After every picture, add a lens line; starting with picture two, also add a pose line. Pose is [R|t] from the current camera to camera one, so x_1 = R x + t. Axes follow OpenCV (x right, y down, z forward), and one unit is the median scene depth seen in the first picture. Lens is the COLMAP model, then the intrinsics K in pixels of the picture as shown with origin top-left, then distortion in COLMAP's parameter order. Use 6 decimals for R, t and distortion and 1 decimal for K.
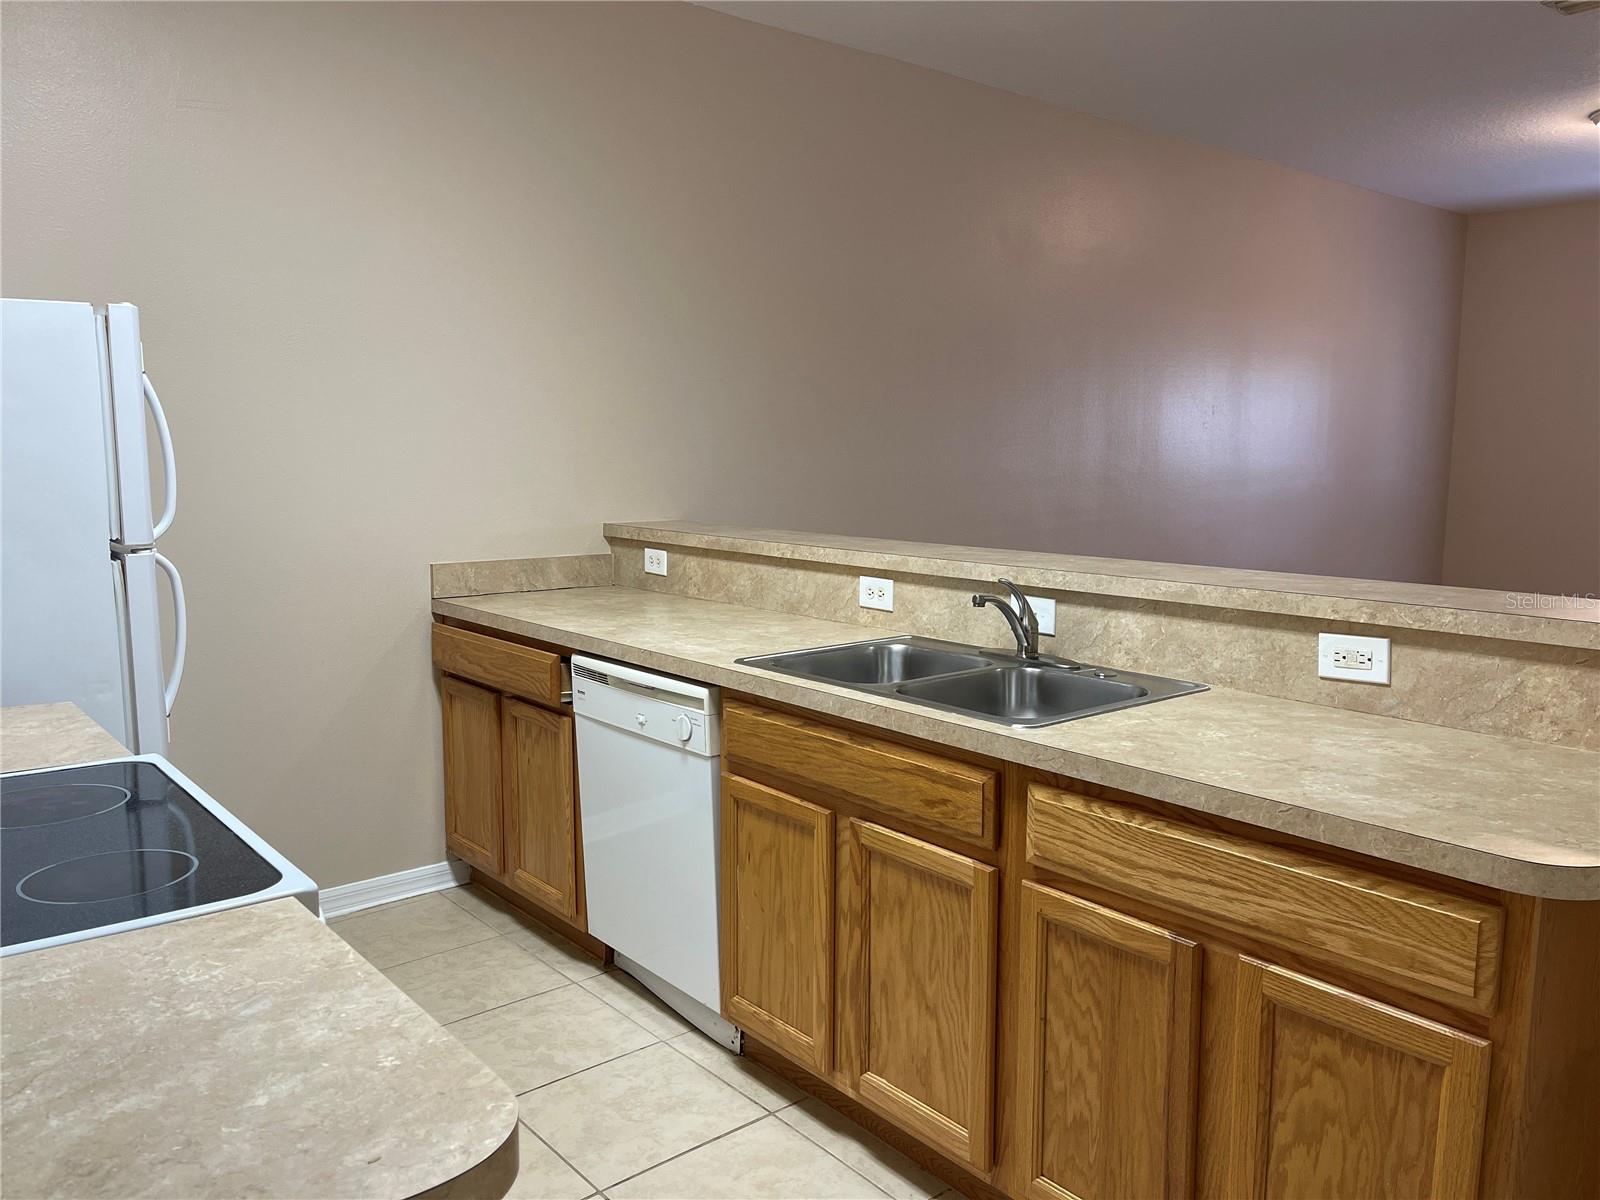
lens RADIAL K [[1218.3, 0, 800.0], [0, 1218.3, 600.0], [0, 0, 1]] dist [0.038567, -0.003036]
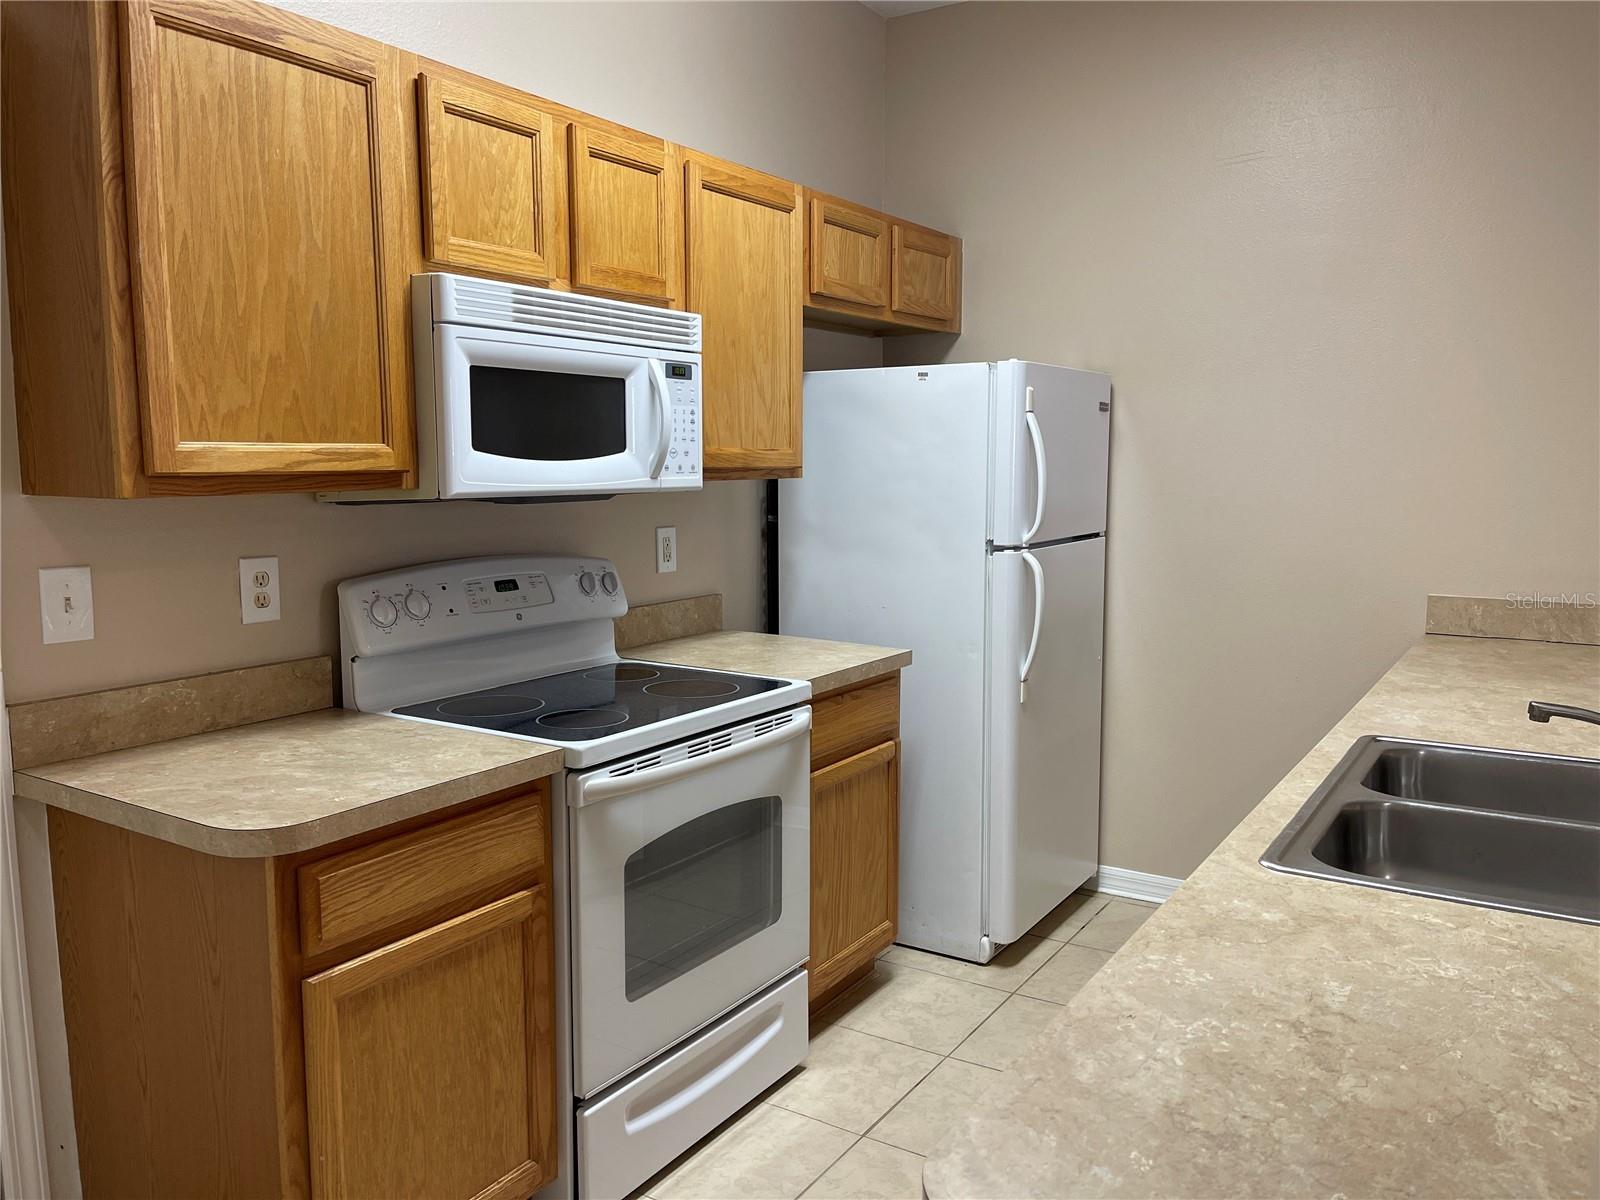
lens RADIAL K [[1218.3, 0, 800.0], [0, 1218.3, 600.0], [0, 0, 1]] dist [0.038567, -0.003036]
pose [[0.299826, 0.106392, -0.948043, 0.924698], [-0.114231, 0.990616, 0.075043, -0.089060], [0.947130, 0.085796, 0.309165, 0.588660]]
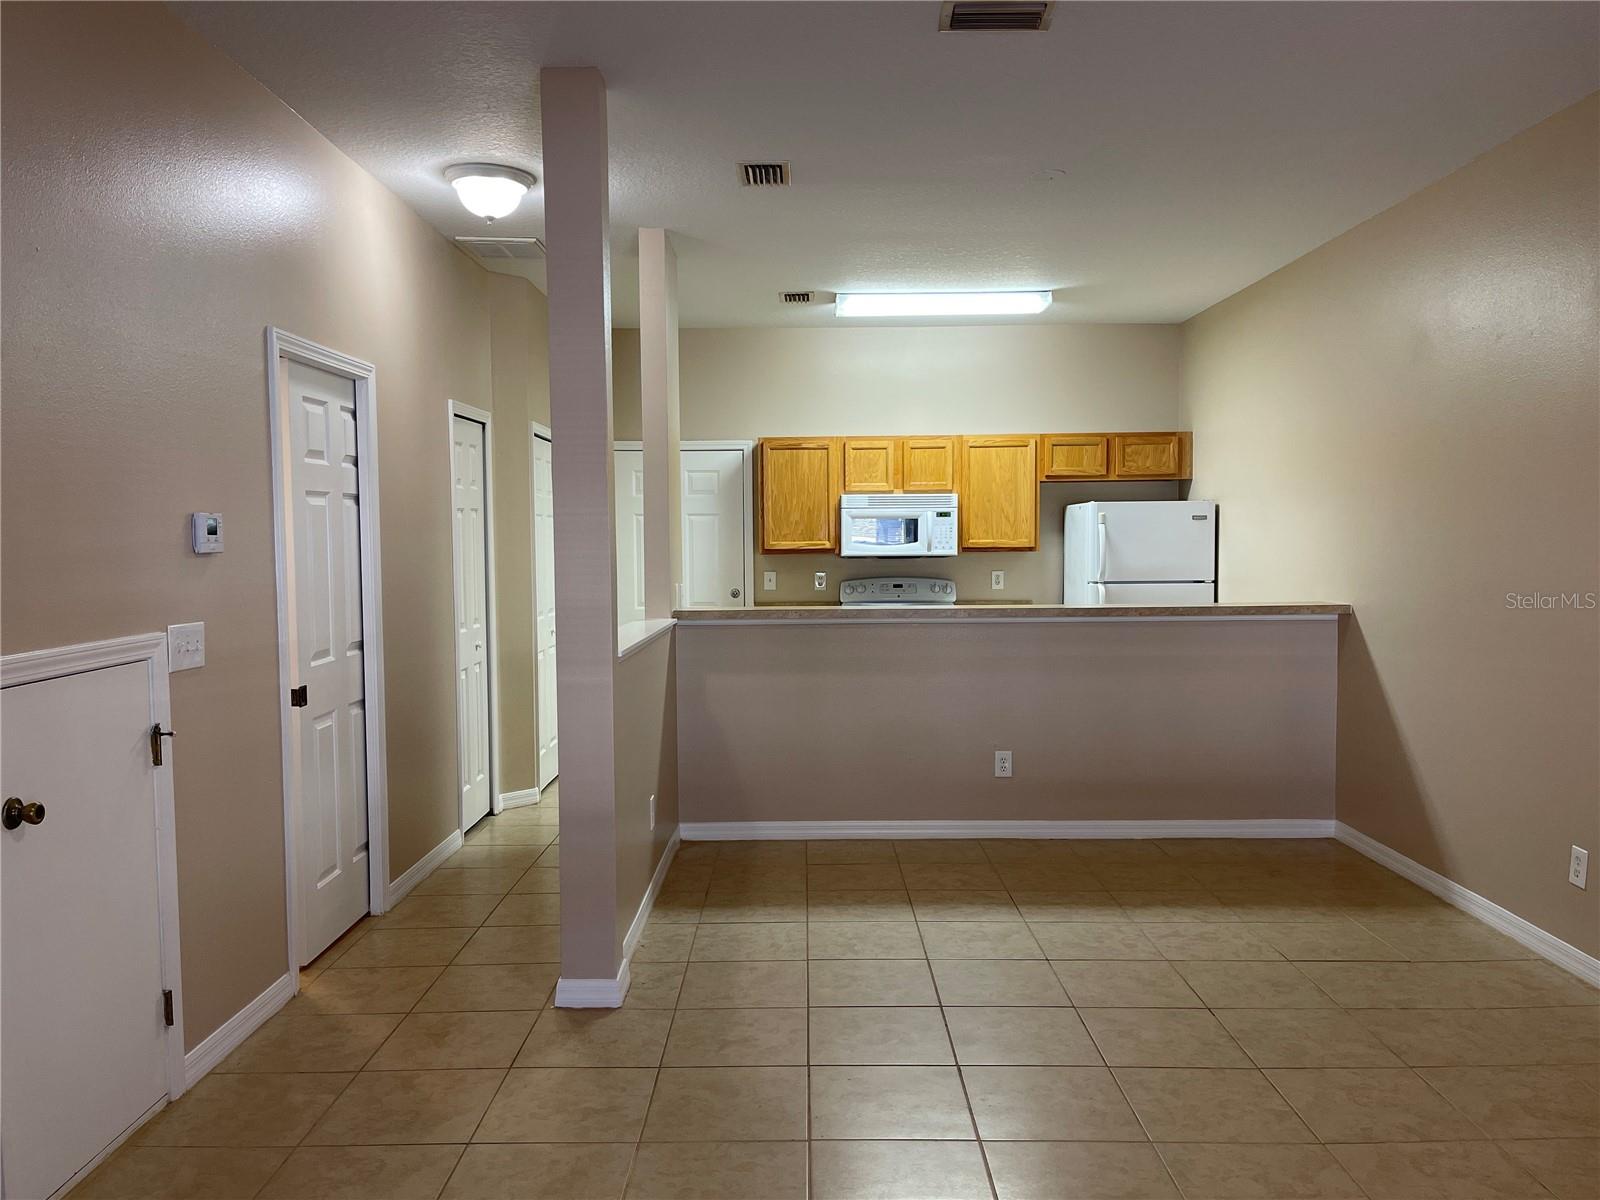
lens RADIAL K [[1218.3, 0, 800.0], [0, 1218.3, 600.0], [0, 0, 1]] dist [0.038567, -0.003036]
pose [[-0.640905, 0.042650, -0.766434, 3.338986], [-0.088108, 0.987769, 0.128644, -0.491208], [0.762547, 0.149977, -0.629308, 3.572188]]
